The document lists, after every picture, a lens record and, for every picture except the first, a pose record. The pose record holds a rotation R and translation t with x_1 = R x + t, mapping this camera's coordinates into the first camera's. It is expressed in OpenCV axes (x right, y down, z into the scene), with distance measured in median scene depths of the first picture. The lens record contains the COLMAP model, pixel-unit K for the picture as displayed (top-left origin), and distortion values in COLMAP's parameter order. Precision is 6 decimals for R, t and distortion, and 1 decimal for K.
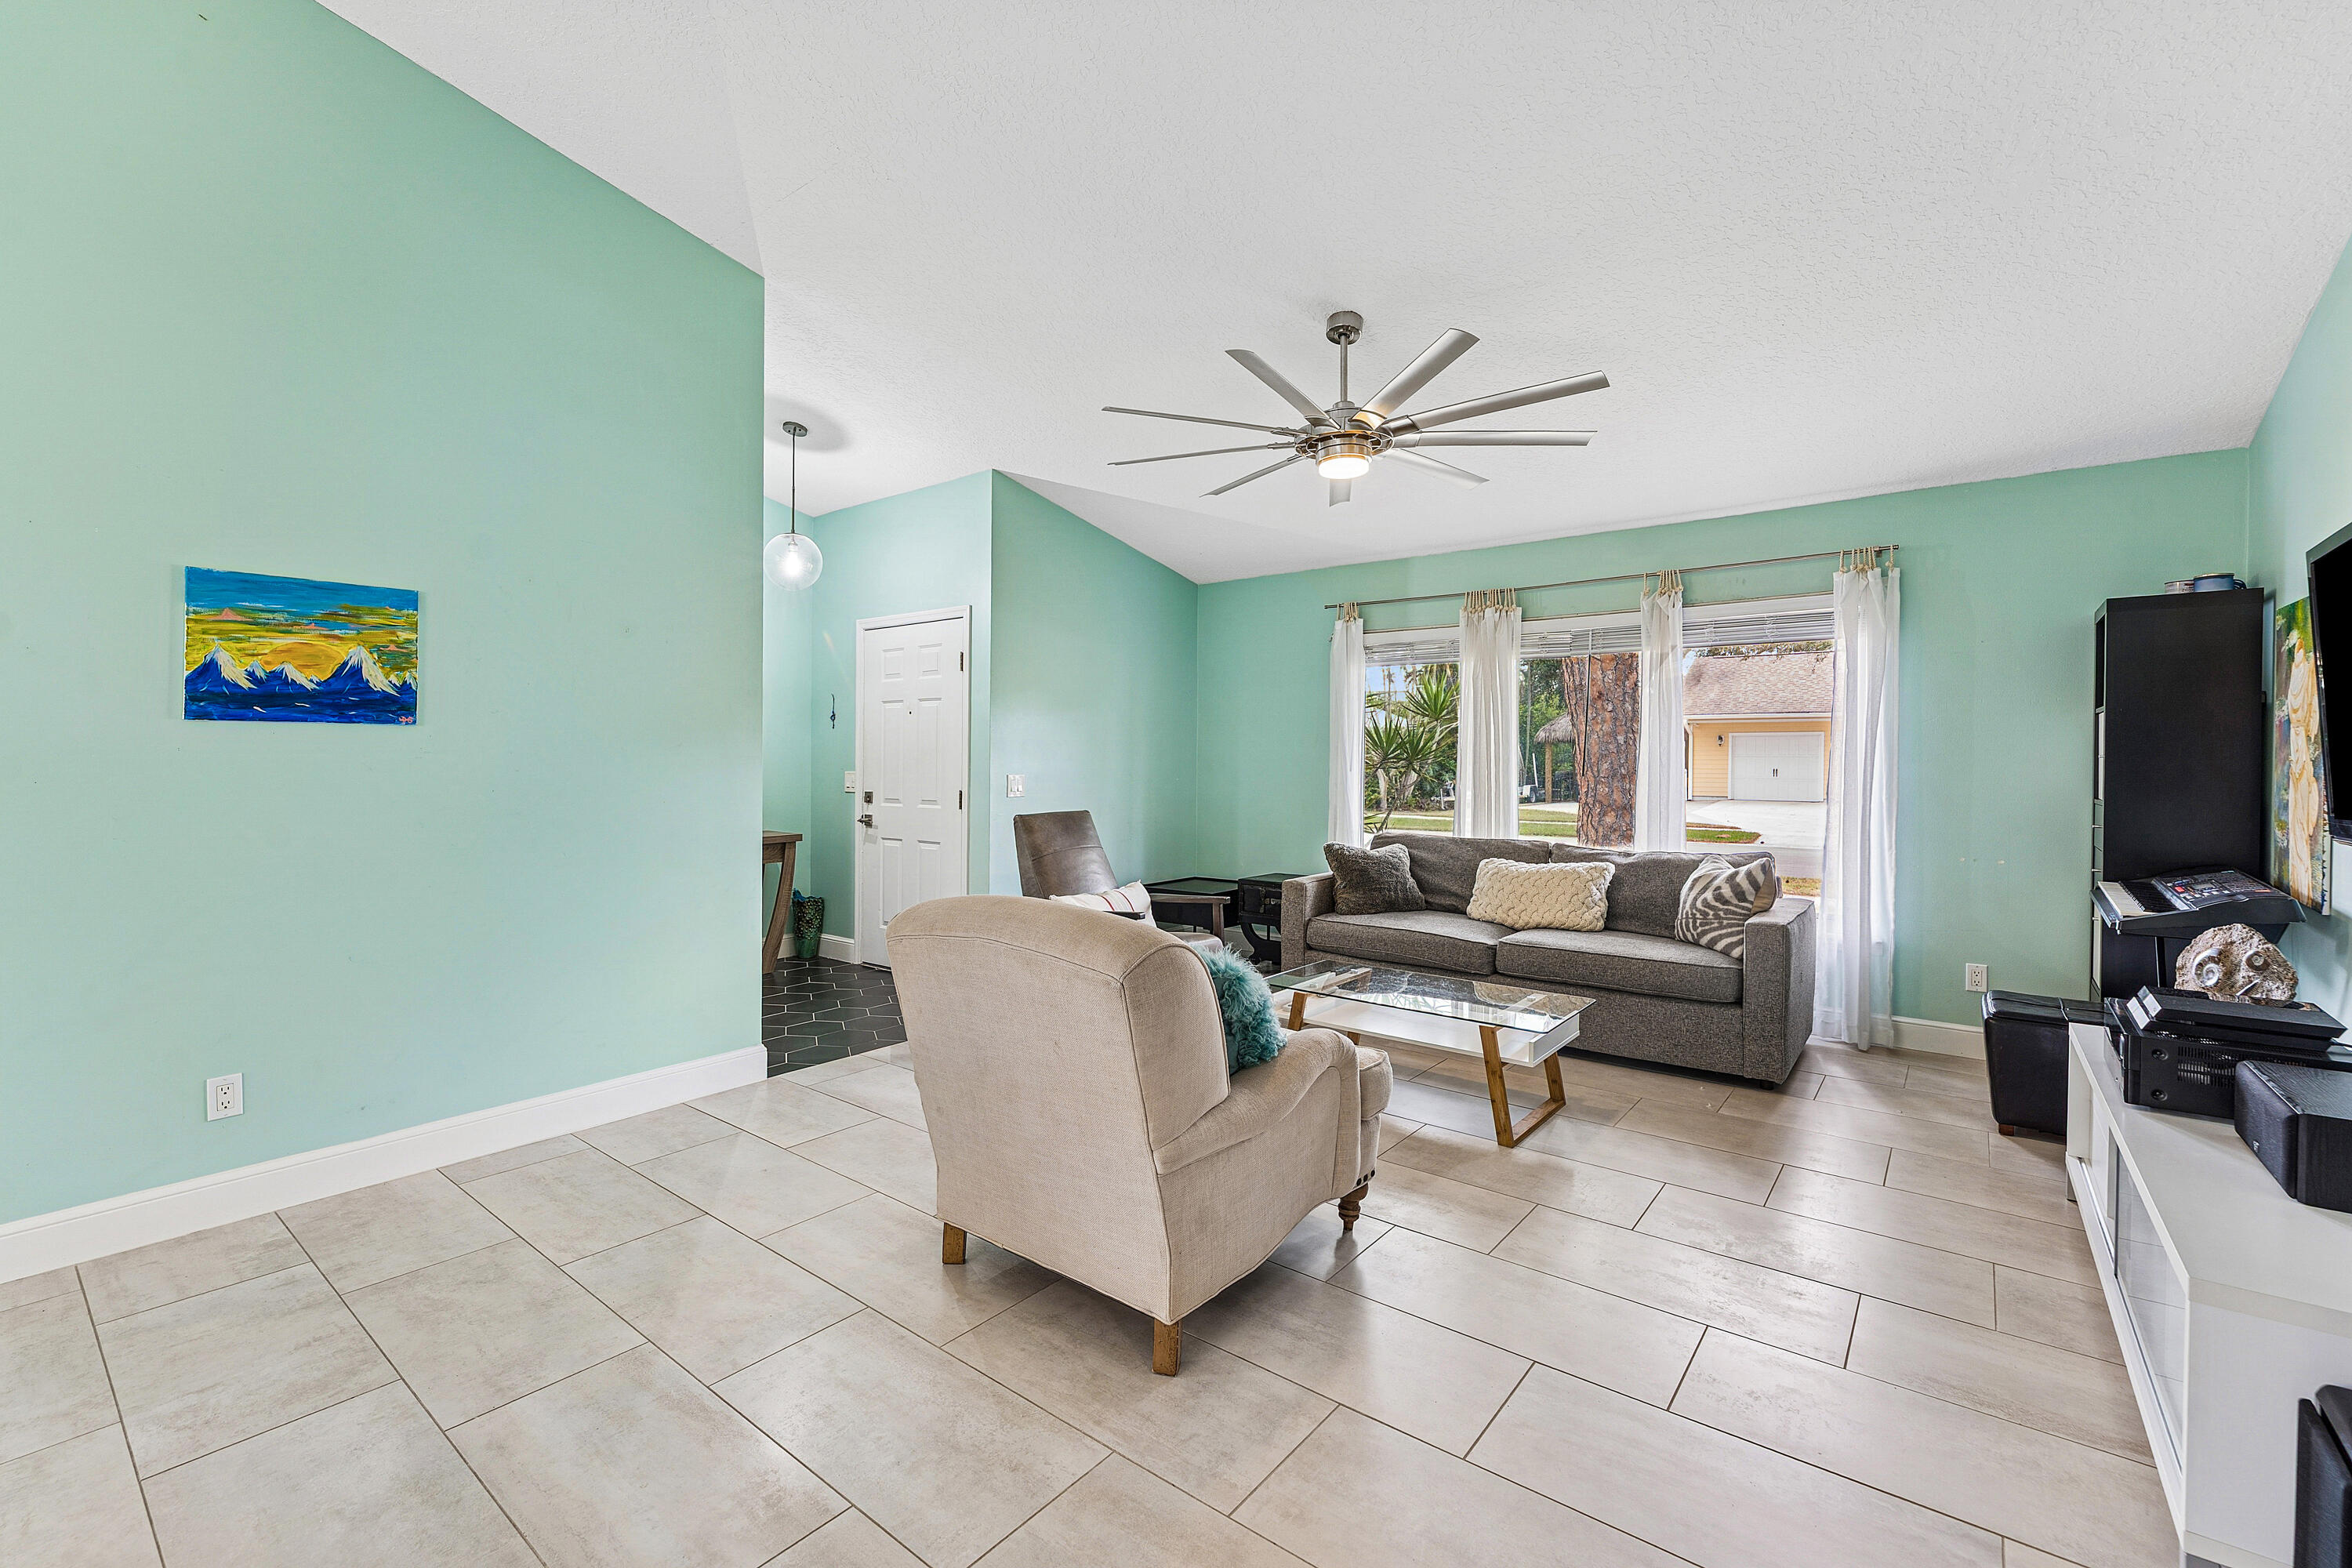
lens RADIAL K [[1002.1, 0, 1179.3], [0, 1002.1, 756.6], [0, 0, 1]] dist [-0.000063, -0.000092]
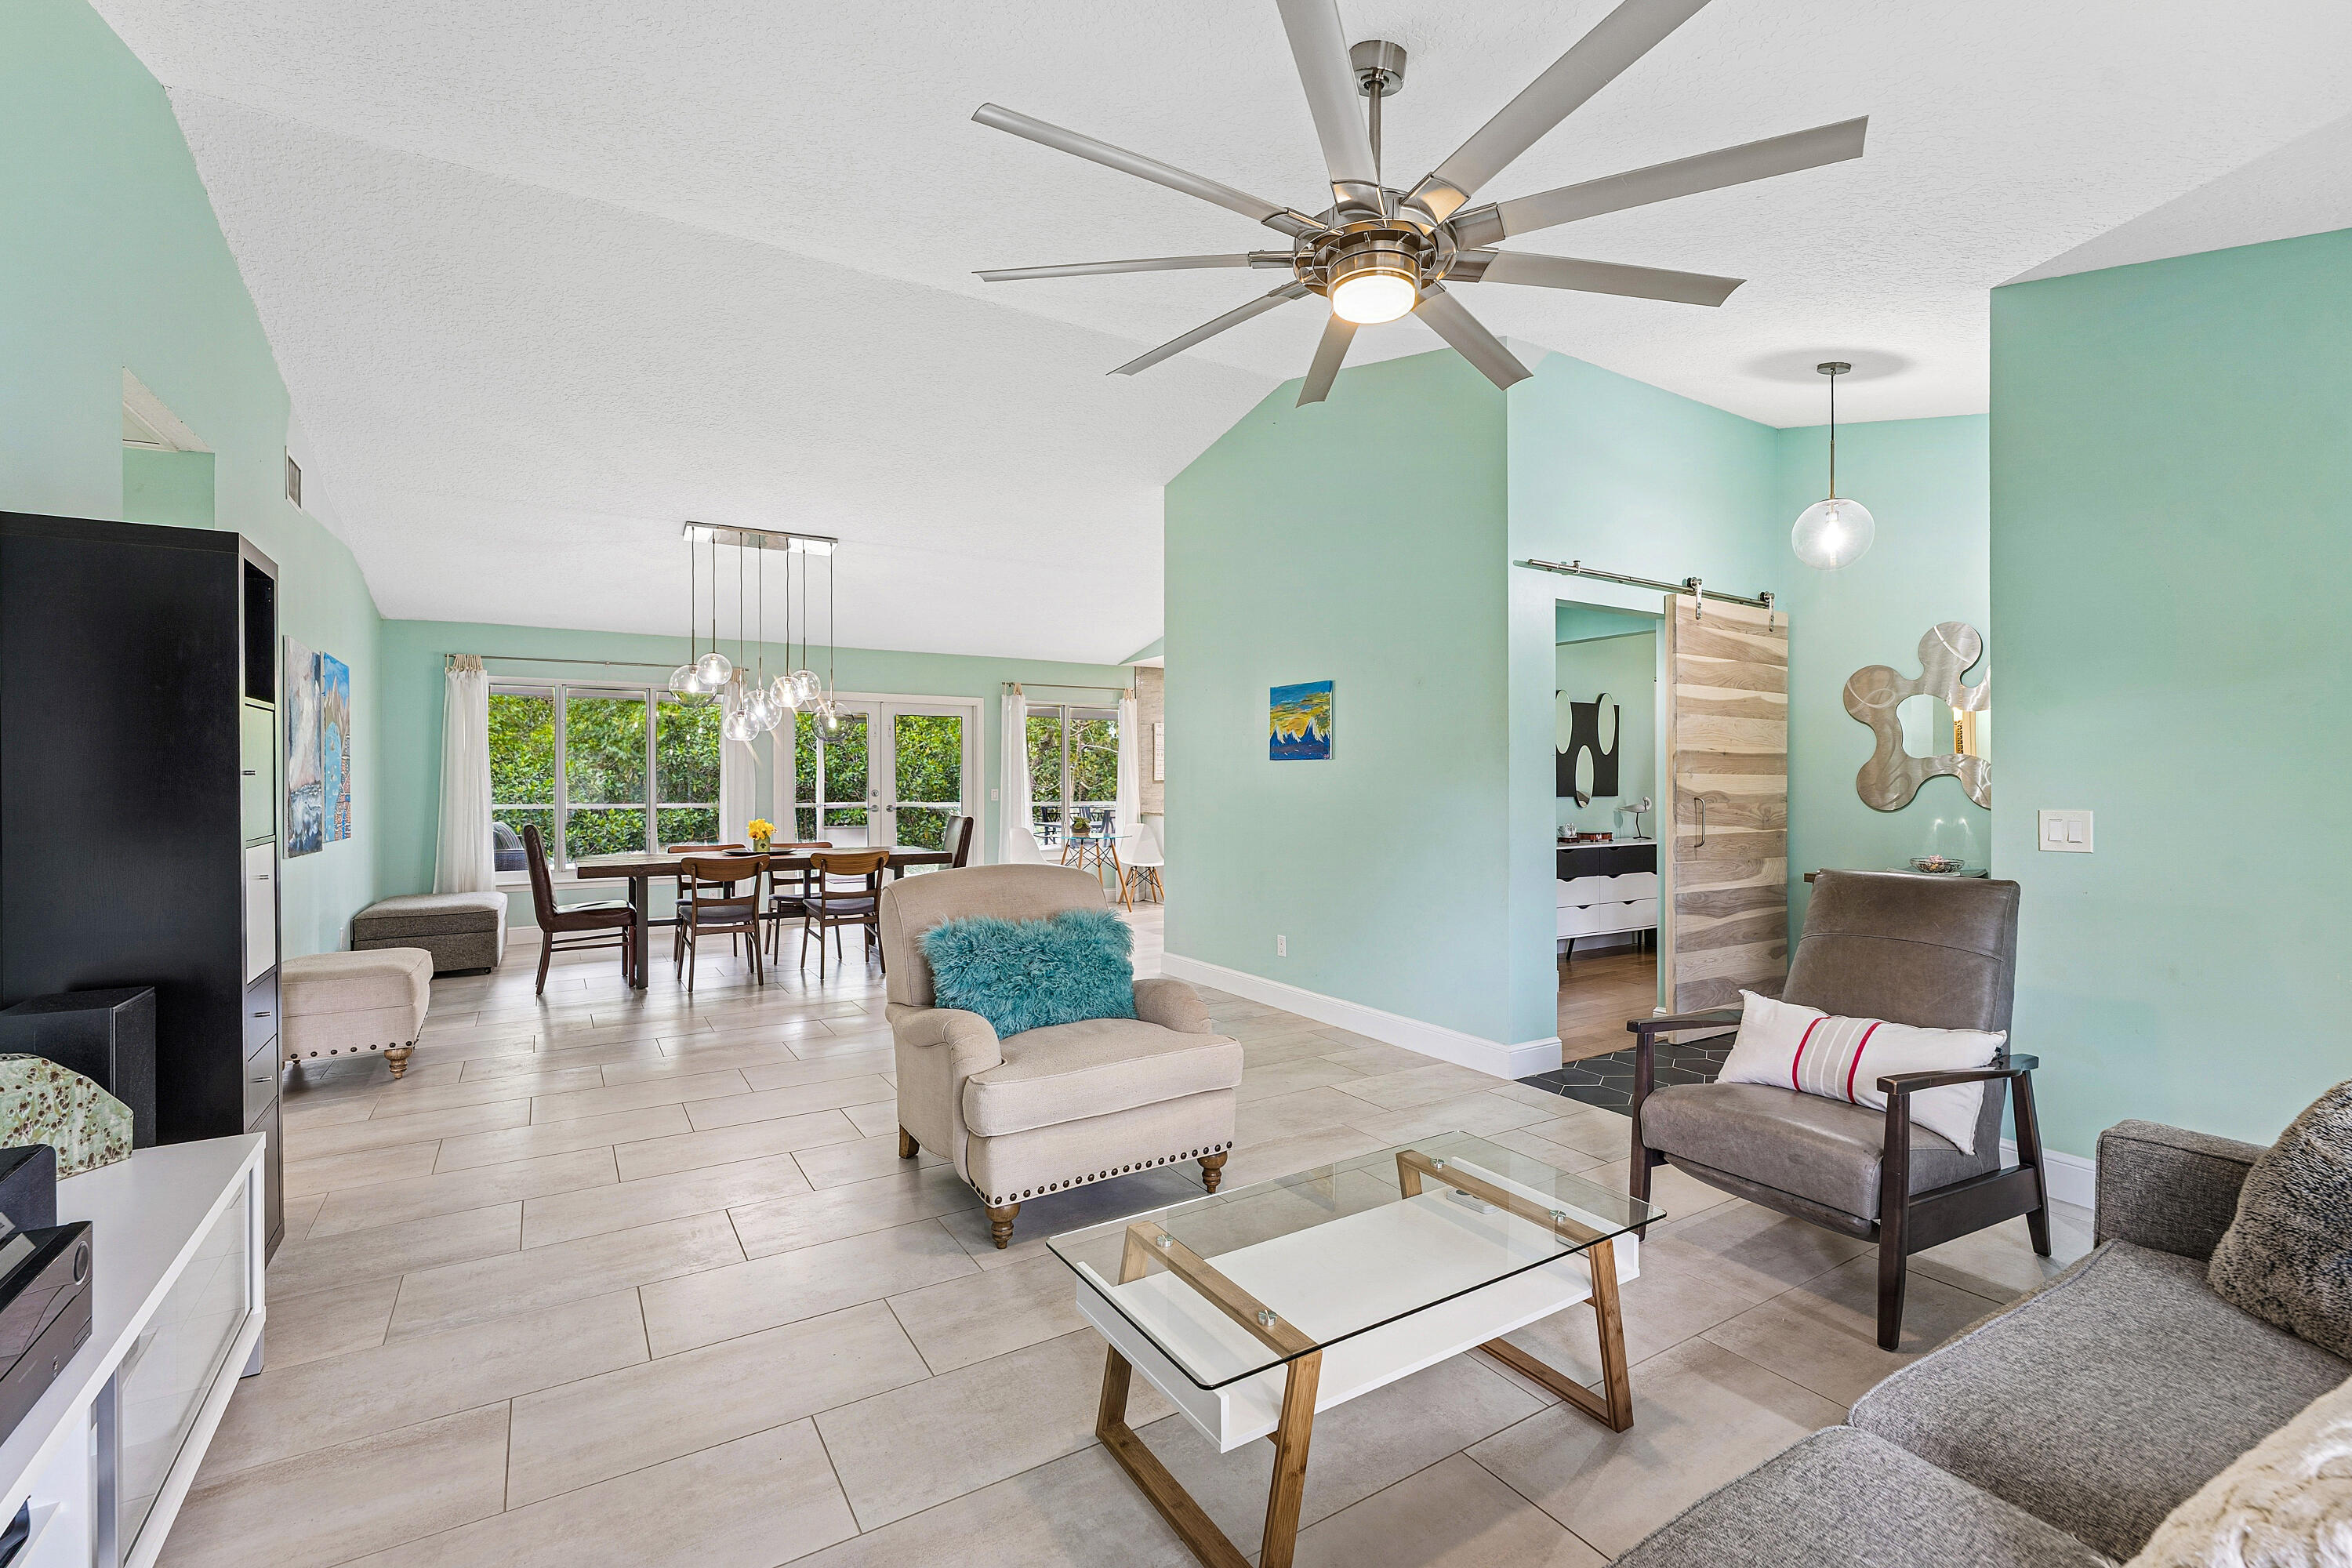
lens RADIAL K [[991.7, 0, 1150.6], [0, 991.7, 778.0], [0, 0, 1]] dist [0.000787, 0.000191]
pose [[-0.346785, -0.003271, -0.937939, 0.955028], [-0.003699, 0.999991, -0.002120, 0.005202], [0.937937, 0.002734, -0.346794, 1.351040]]
